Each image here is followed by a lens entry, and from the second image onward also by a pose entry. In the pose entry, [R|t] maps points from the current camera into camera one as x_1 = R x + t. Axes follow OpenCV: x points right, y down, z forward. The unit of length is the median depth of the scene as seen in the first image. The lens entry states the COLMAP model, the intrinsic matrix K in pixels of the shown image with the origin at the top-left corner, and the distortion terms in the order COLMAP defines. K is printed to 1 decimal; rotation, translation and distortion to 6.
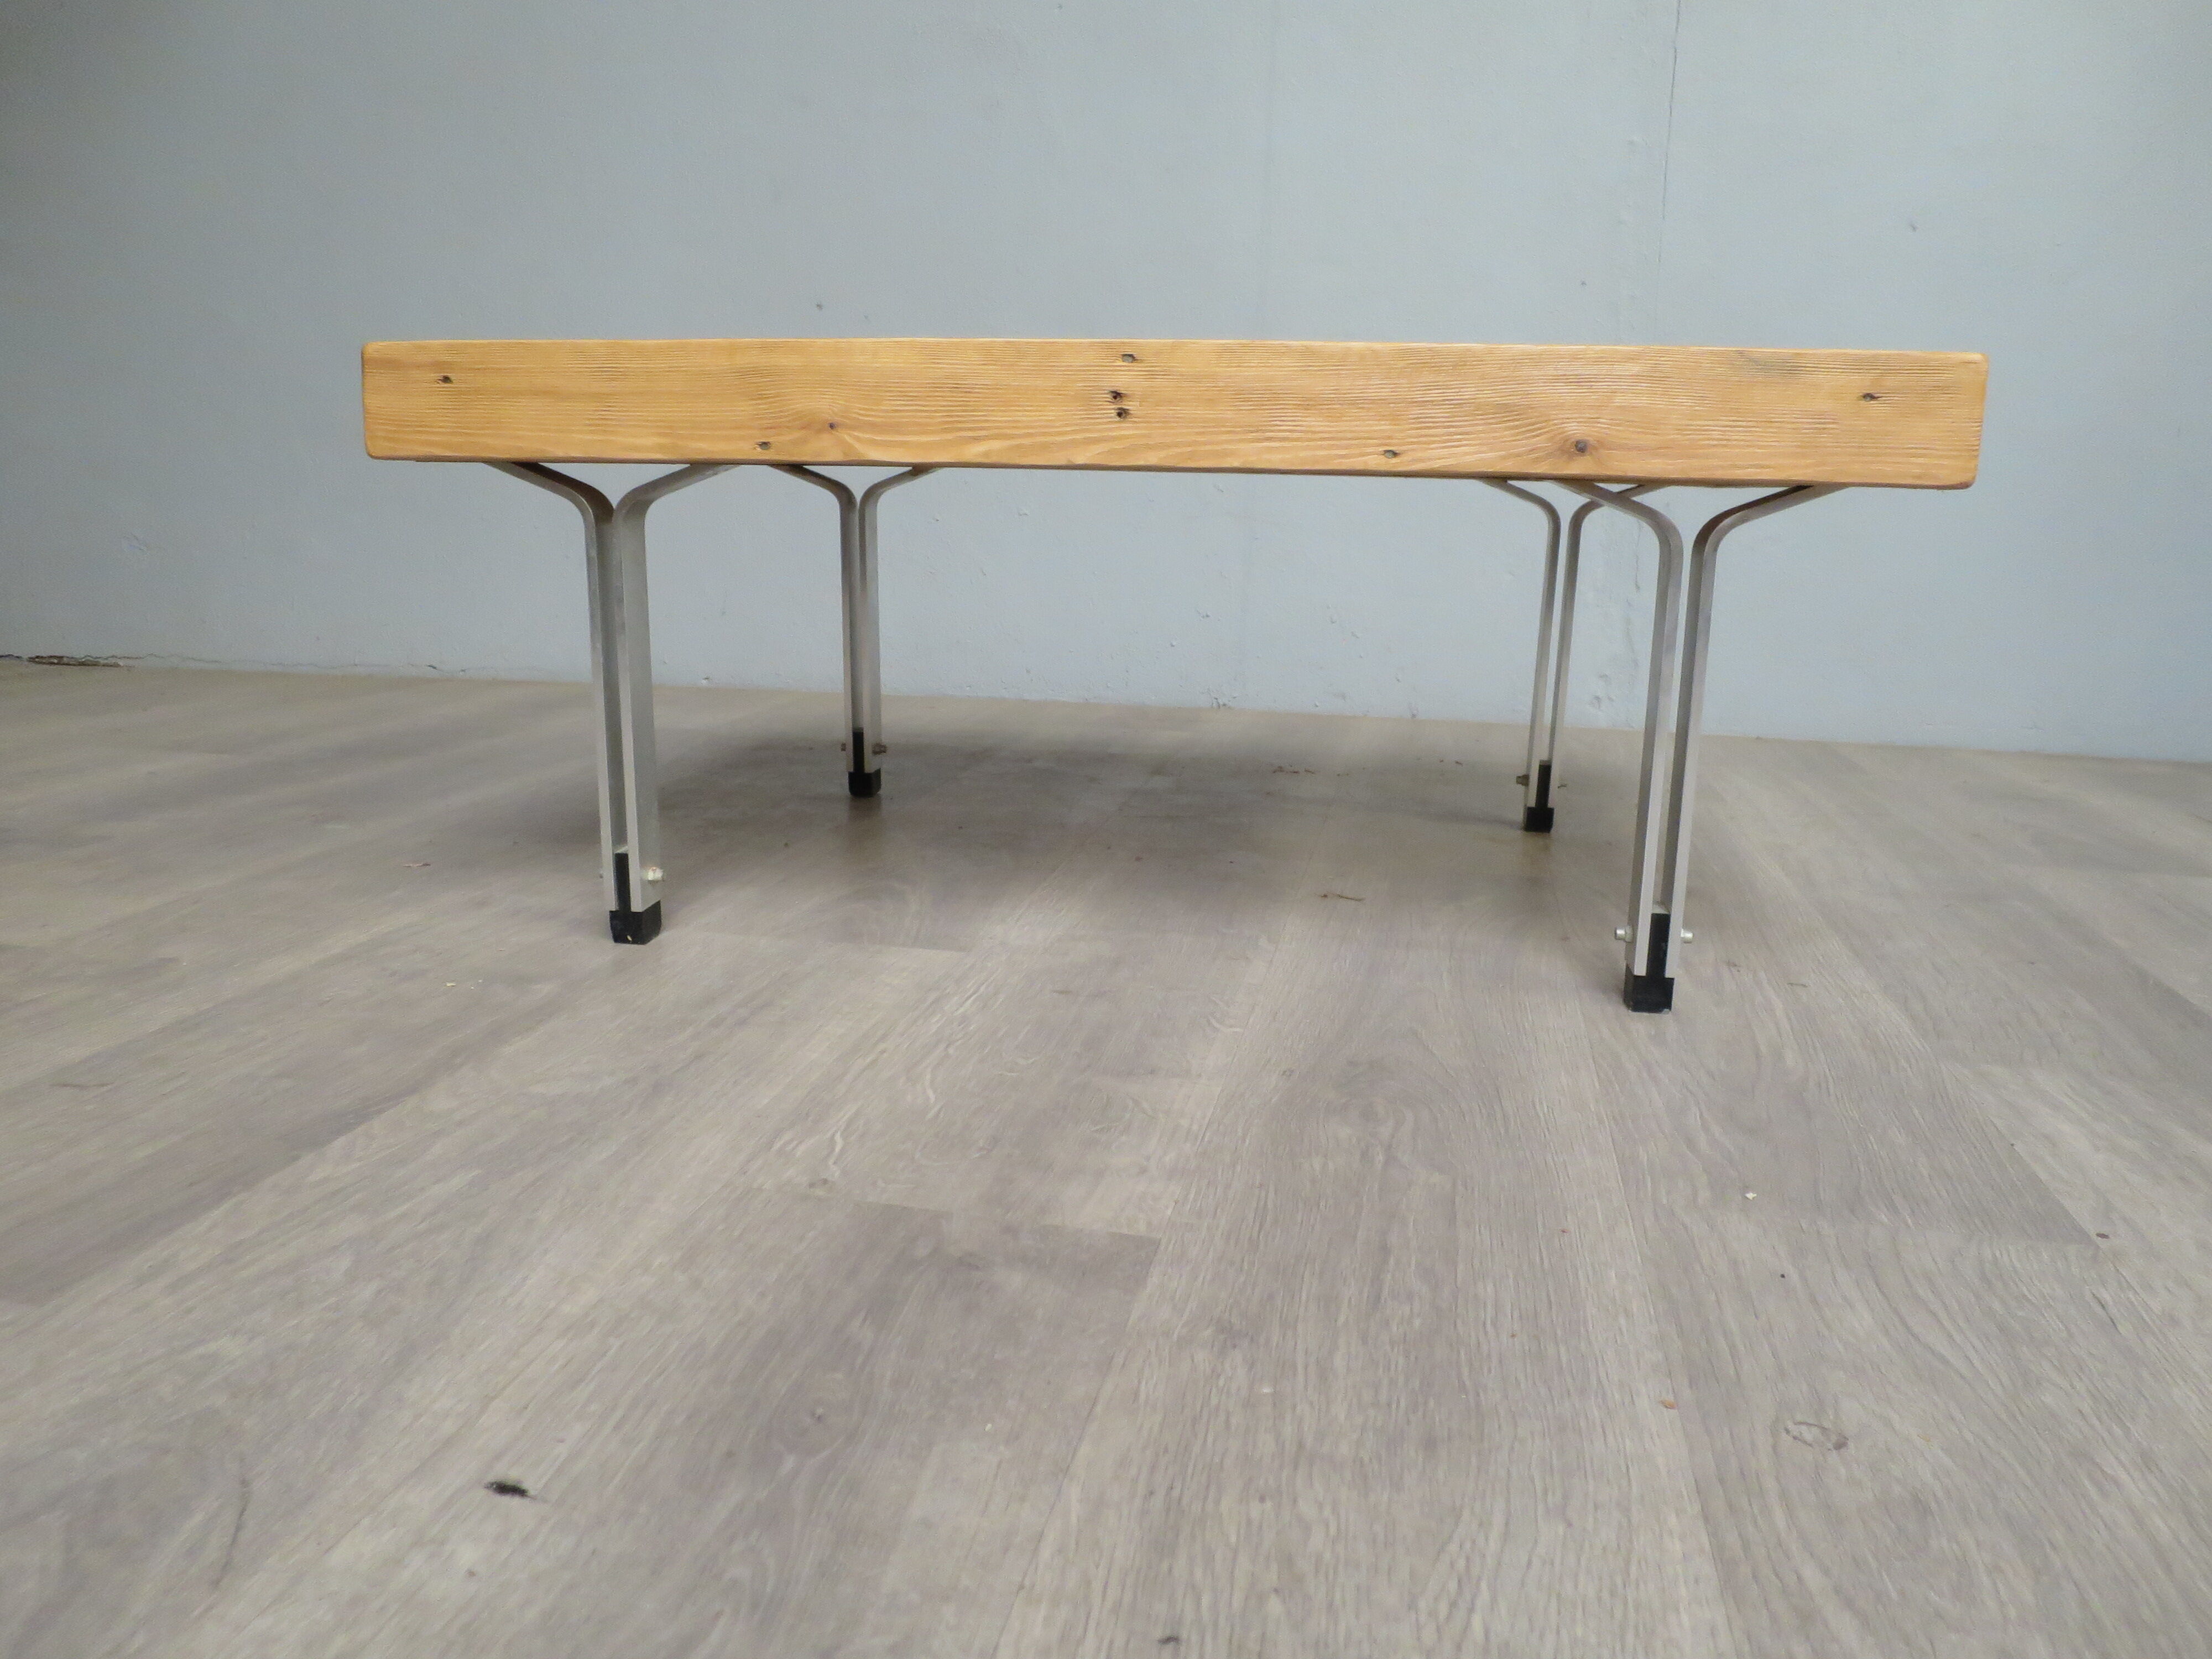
lens RADIAL K [[1602.0, 0, 1118.1], [0, 1602.0, 835.1], [0, 0, 1]] dist [-0.047996, 0.013581]
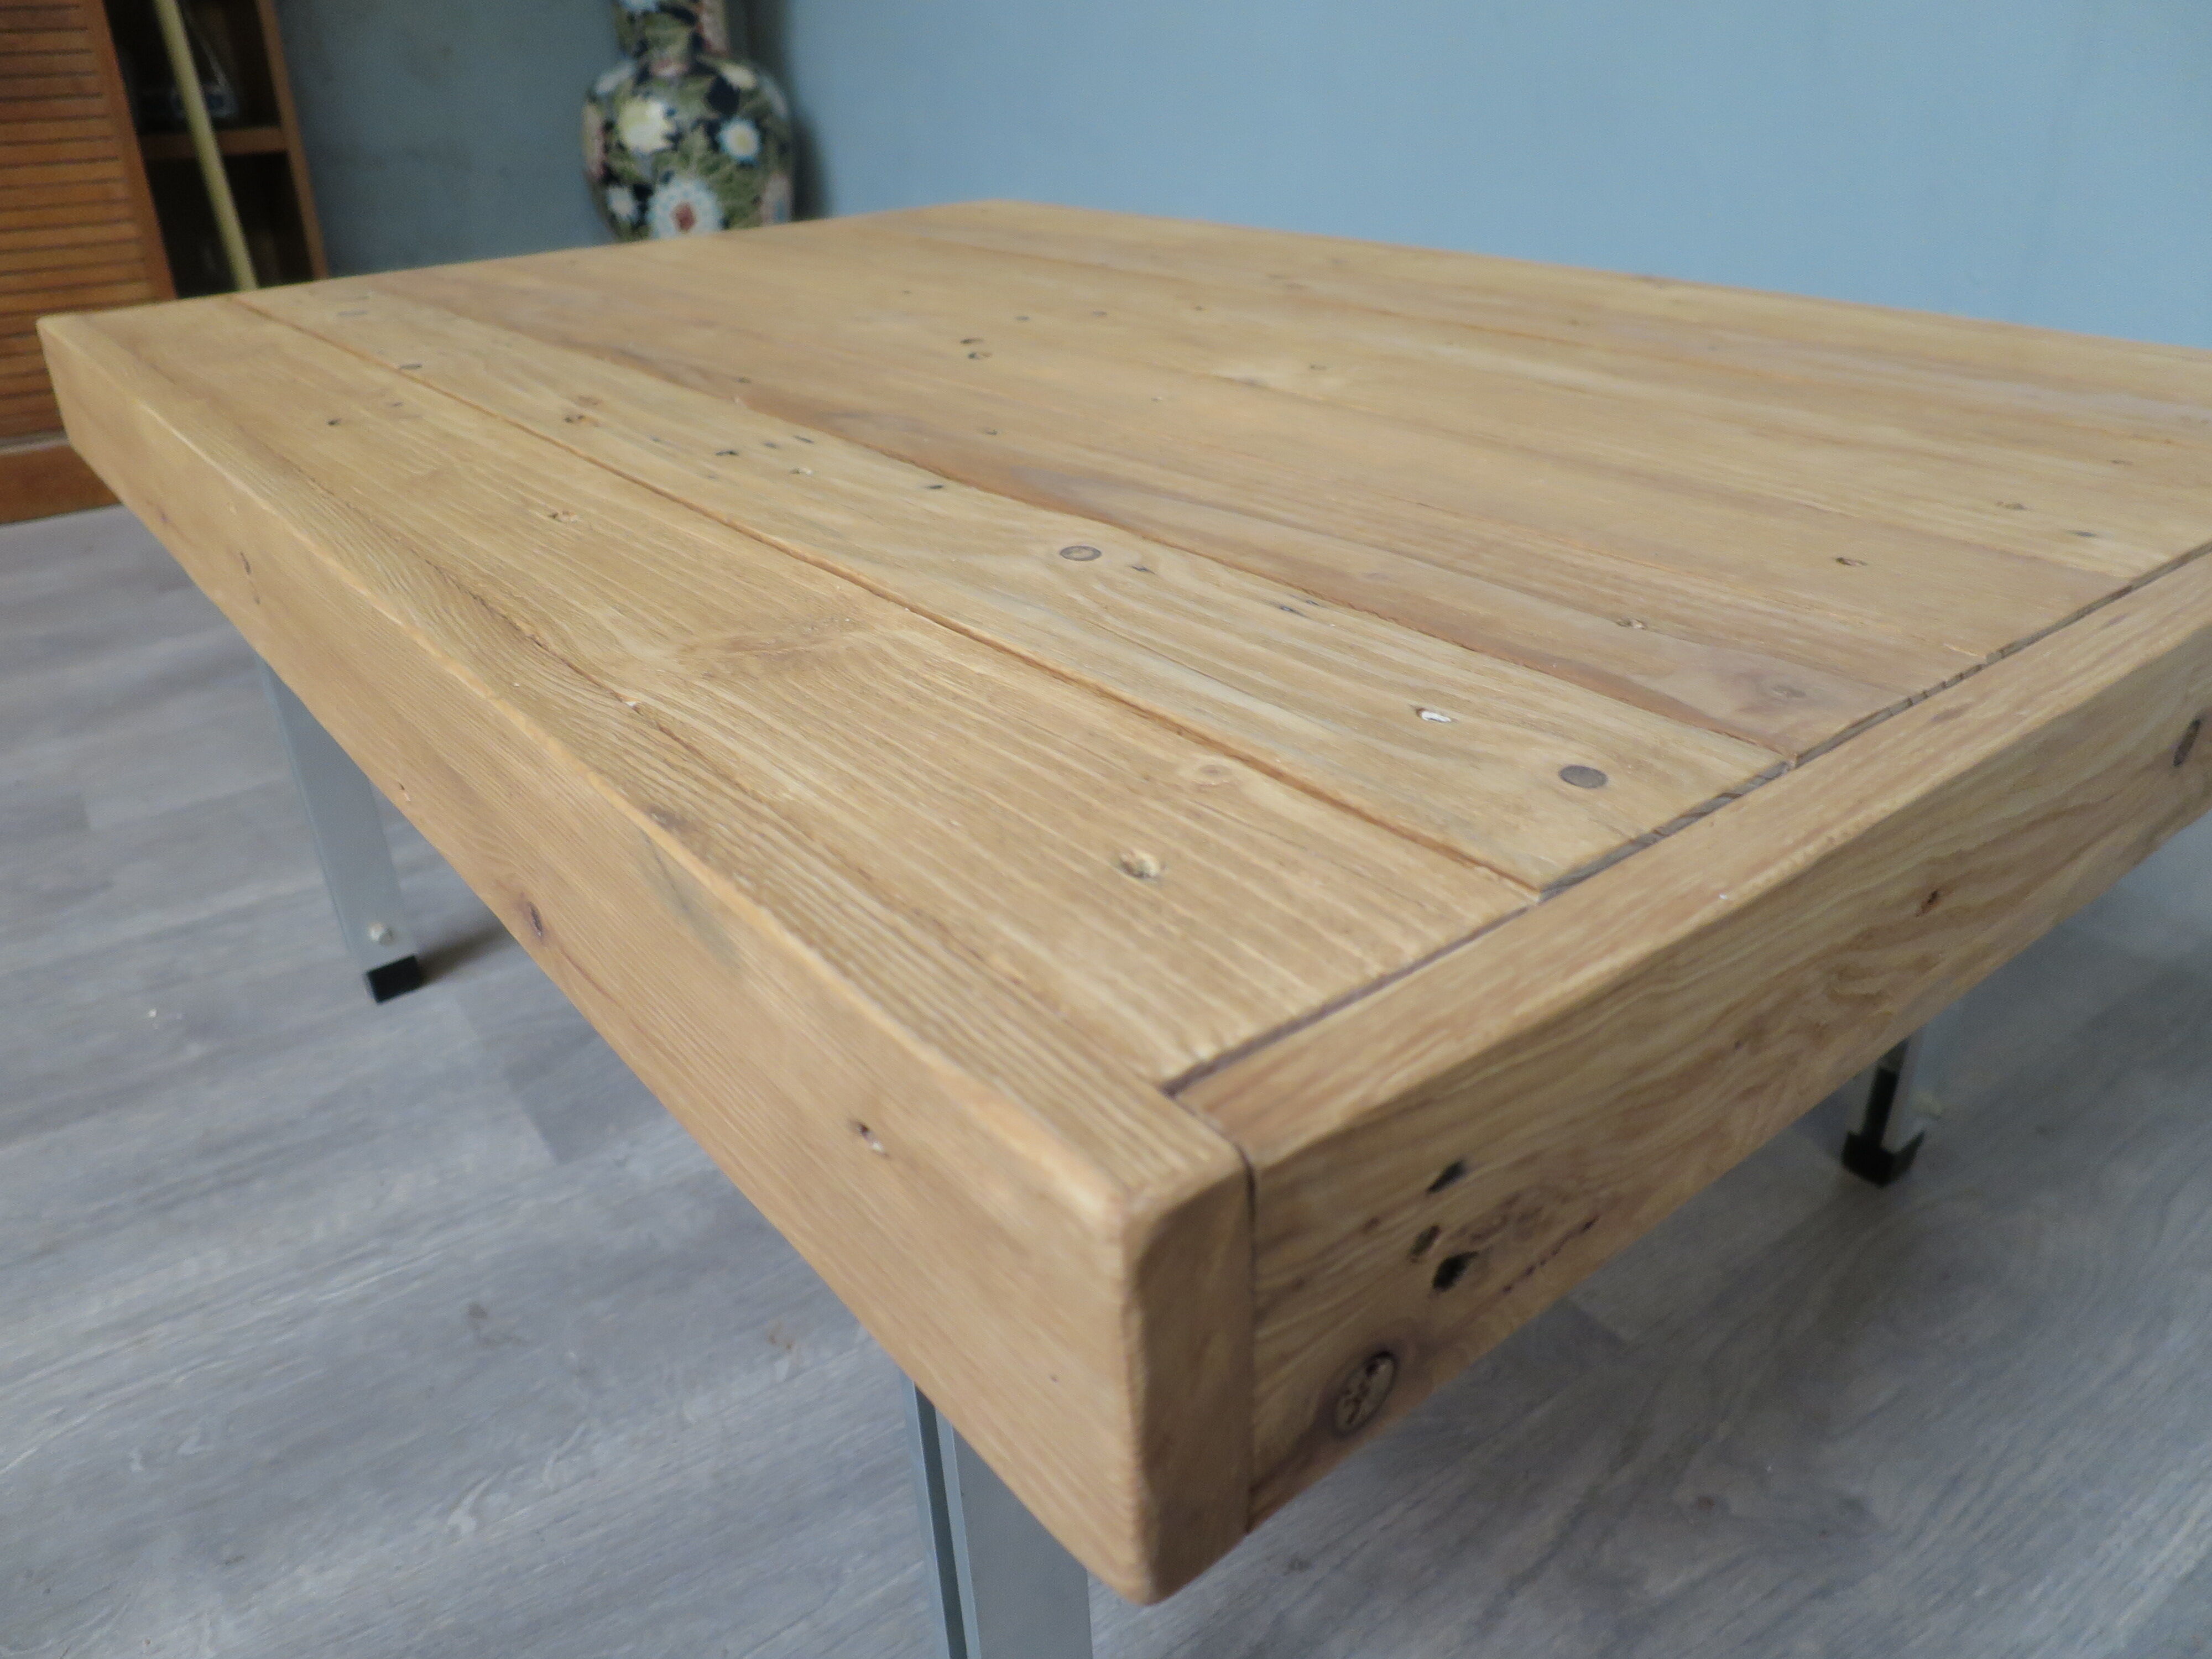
lens RADIAL K [[1602.0, 0, 1112.3], [0, 1602.0, 838.9], [0, 0, 1]] dist [-0.047996, 0.013581]
pose [[0.725203, 0.281931, -0.628168, 0.626727], [-0.107184, 0.947429, 0.301479, -0.390740], [0.680141, -0.151304, 0.717298, 0.793903]]
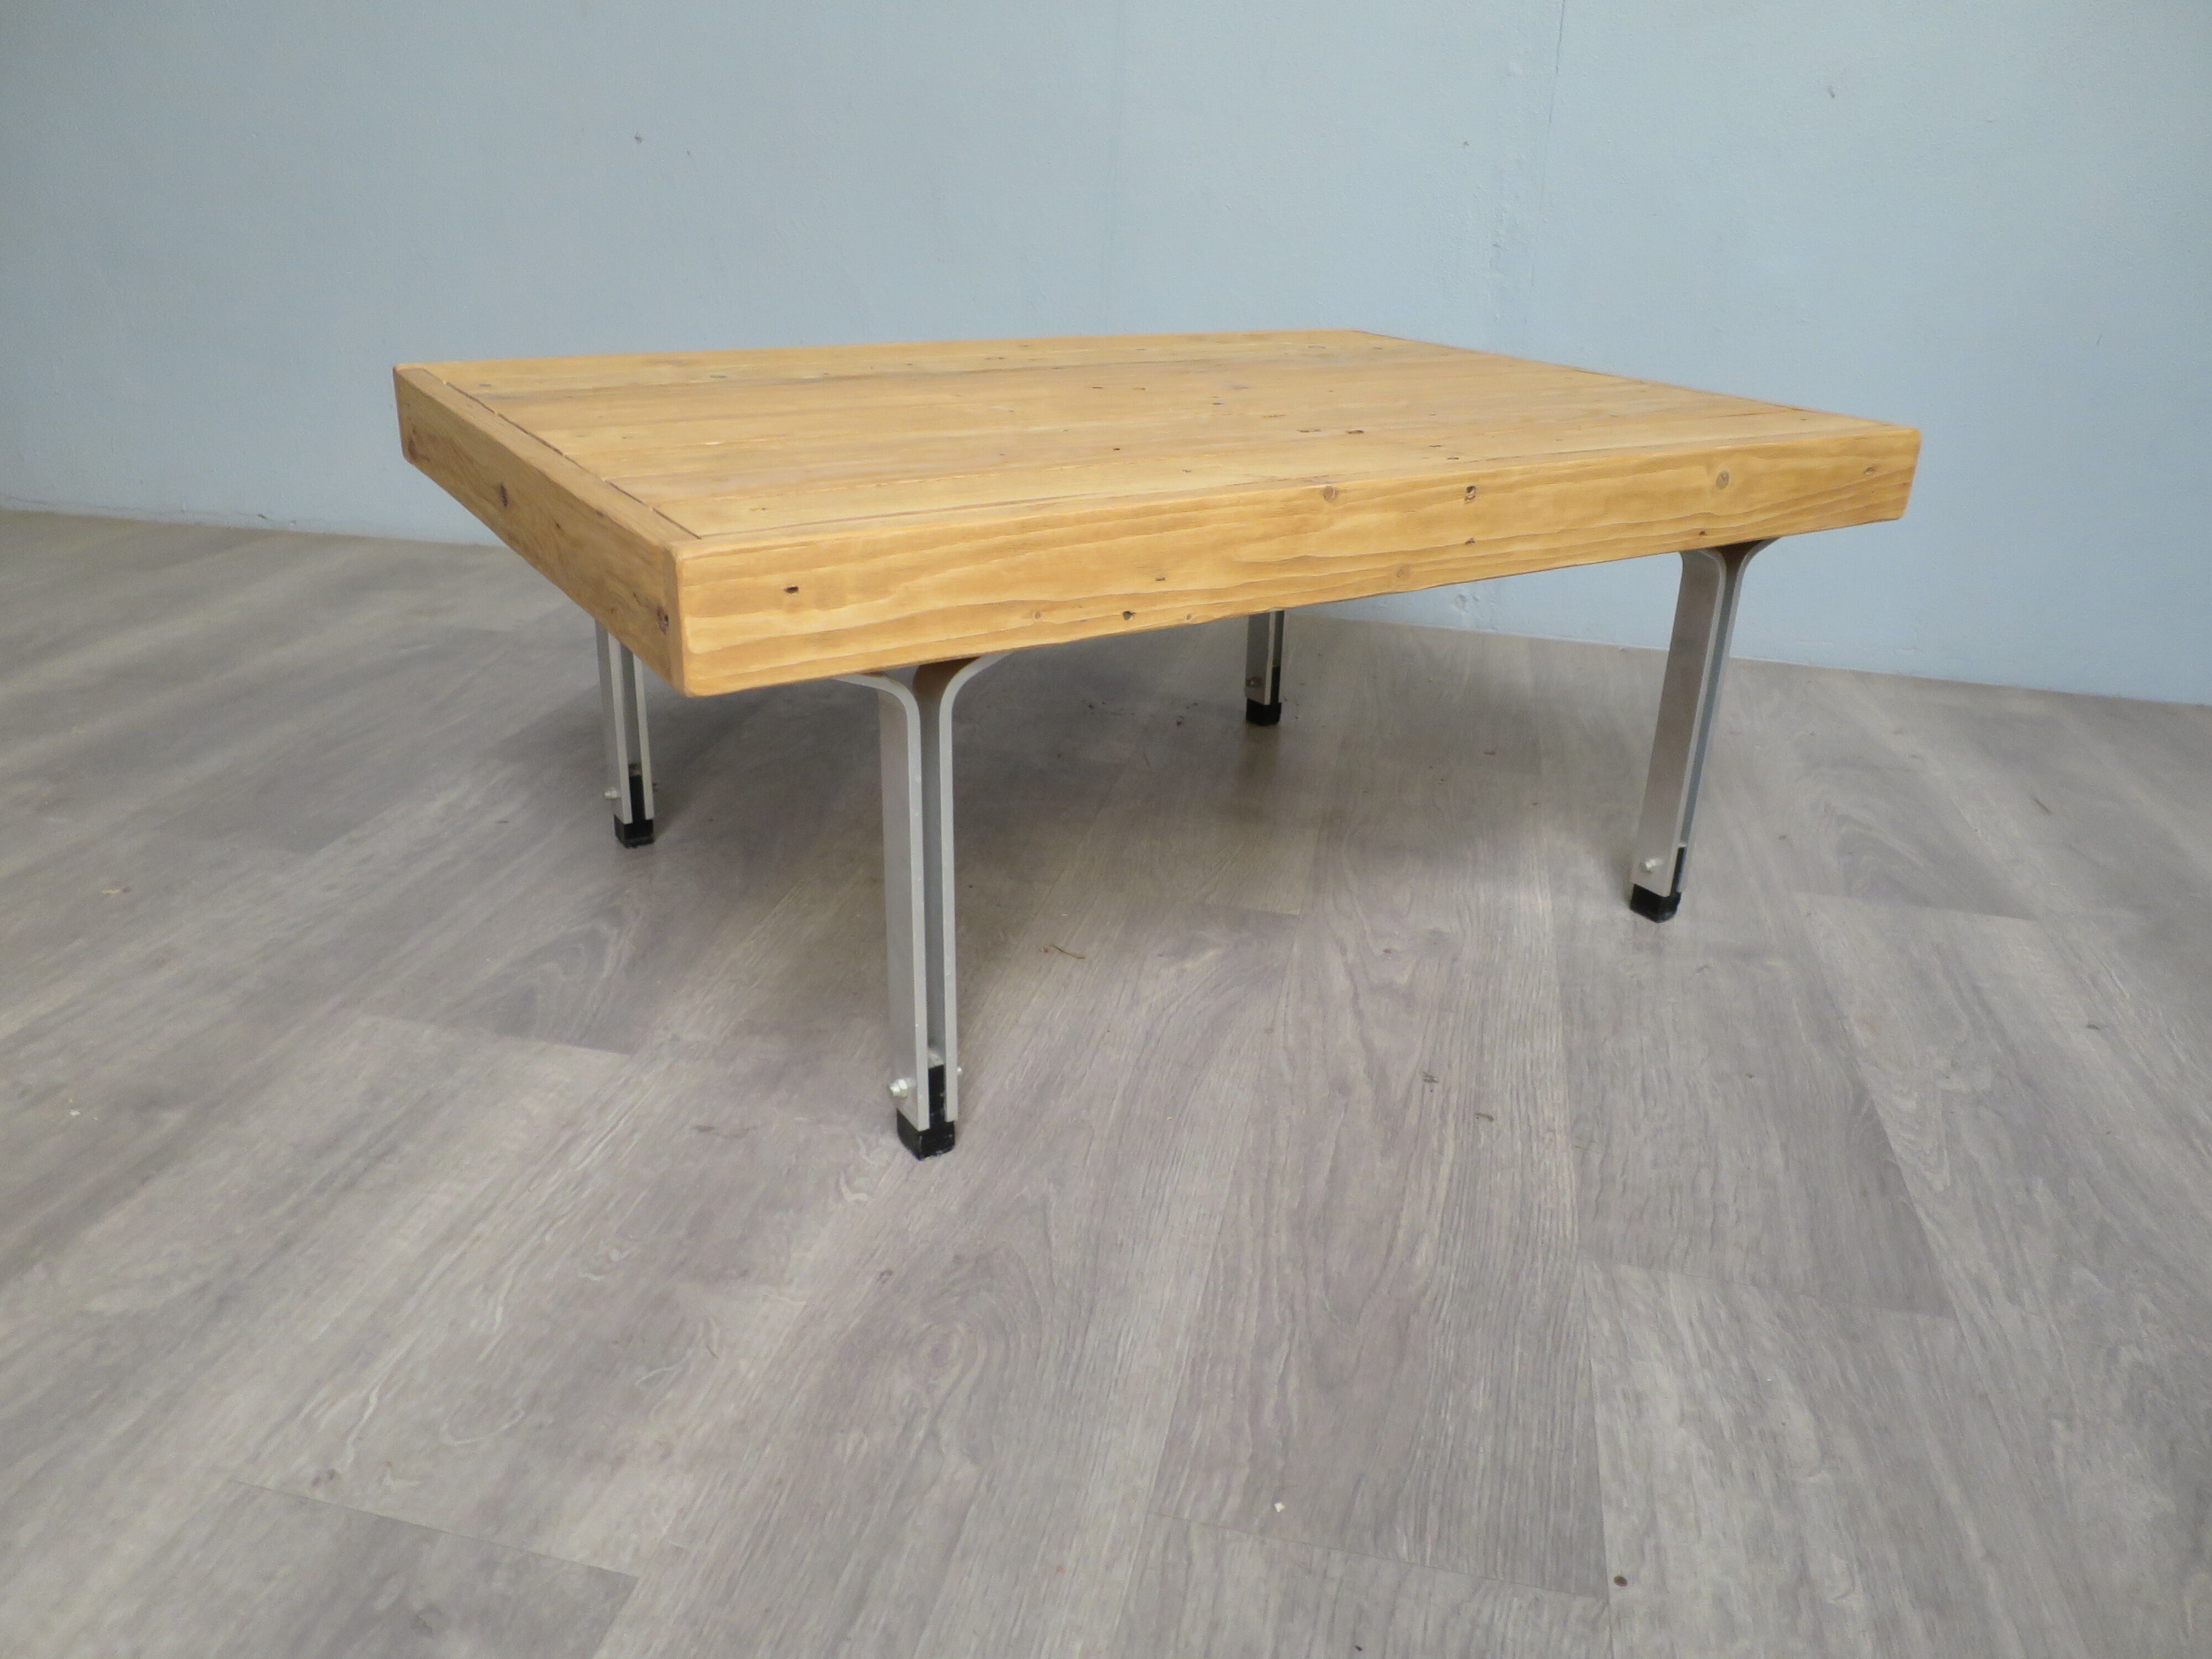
lens RADIAL K [[1602.0, 0, 1119.3], [0, 1602.0, 830.7], [0, 0, 1]] dist [-0.047996, 0.013581]
pose [[0.999791, 0.020426, 0.000975, 0.236218], [-0.020253, 0.982426, 0.185548, -0.293082], [0.002832, -0.185529, 0.982635, 0.095072]]
